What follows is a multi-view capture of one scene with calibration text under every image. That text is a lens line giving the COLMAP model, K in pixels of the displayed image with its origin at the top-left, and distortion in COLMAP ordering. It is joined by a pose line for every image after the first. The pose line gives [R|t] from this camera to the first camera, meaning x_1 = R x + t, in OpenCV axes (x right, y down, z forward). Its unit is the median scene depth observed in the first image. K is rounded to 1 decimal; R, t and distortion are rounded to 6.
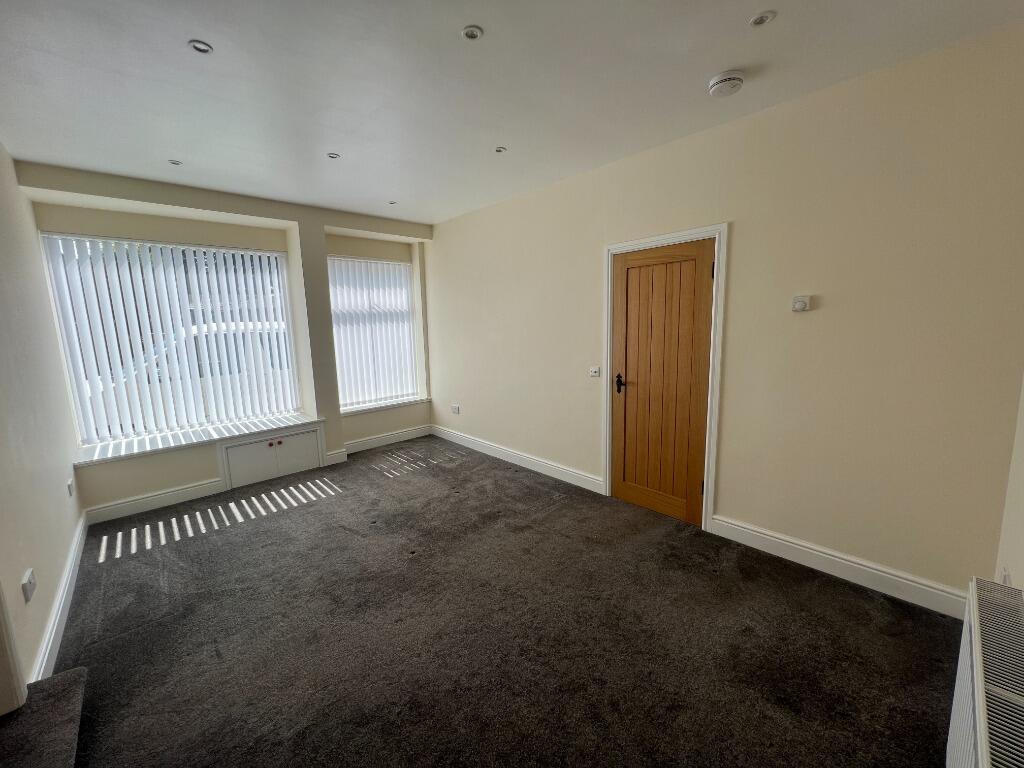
lens RADIAL K [[407.5, 0, 518.6], [0, 407.5, 385.5], [0, 0, 1]] dist [0.001011, -0.000045]
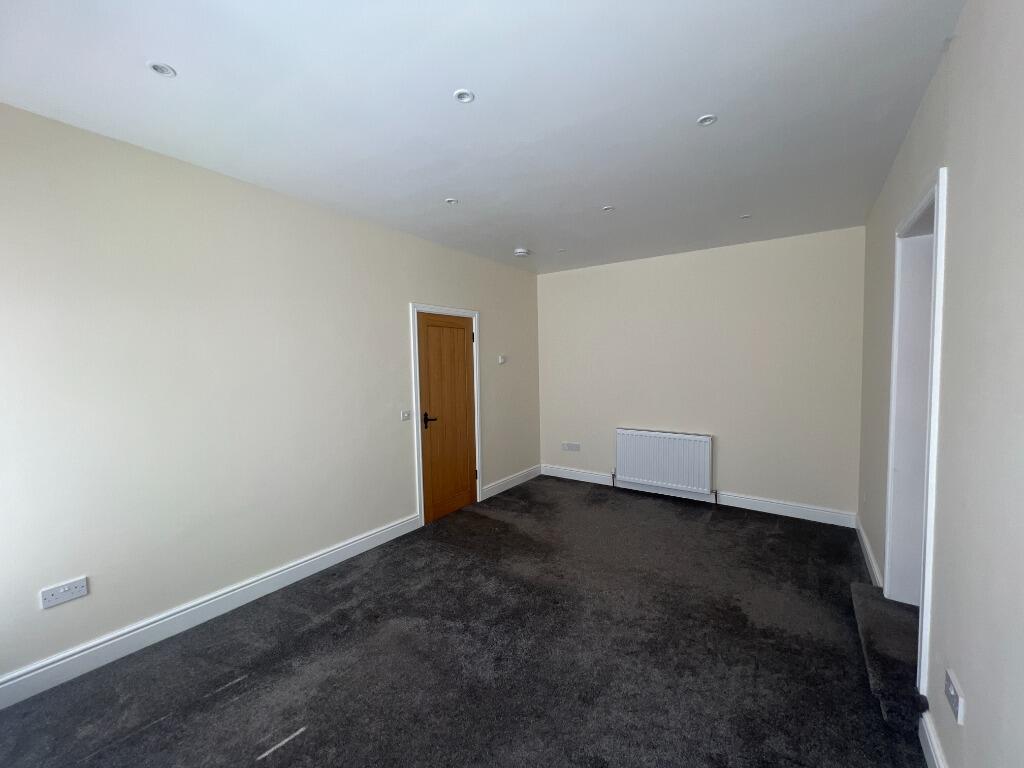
lens RADIAL K [[407.5, 0, 518.6], [0, 407.5, 385.5], [0, 0, 1]] dist [0.001011, -0.000045]
pose [[-0.202913, -0.034255, 0.978597, -0.956883], [0.164722, 0.983952, 0.068598, -0.142109], [-0.965242, 0.175116, -0.194014, 0.960688]]
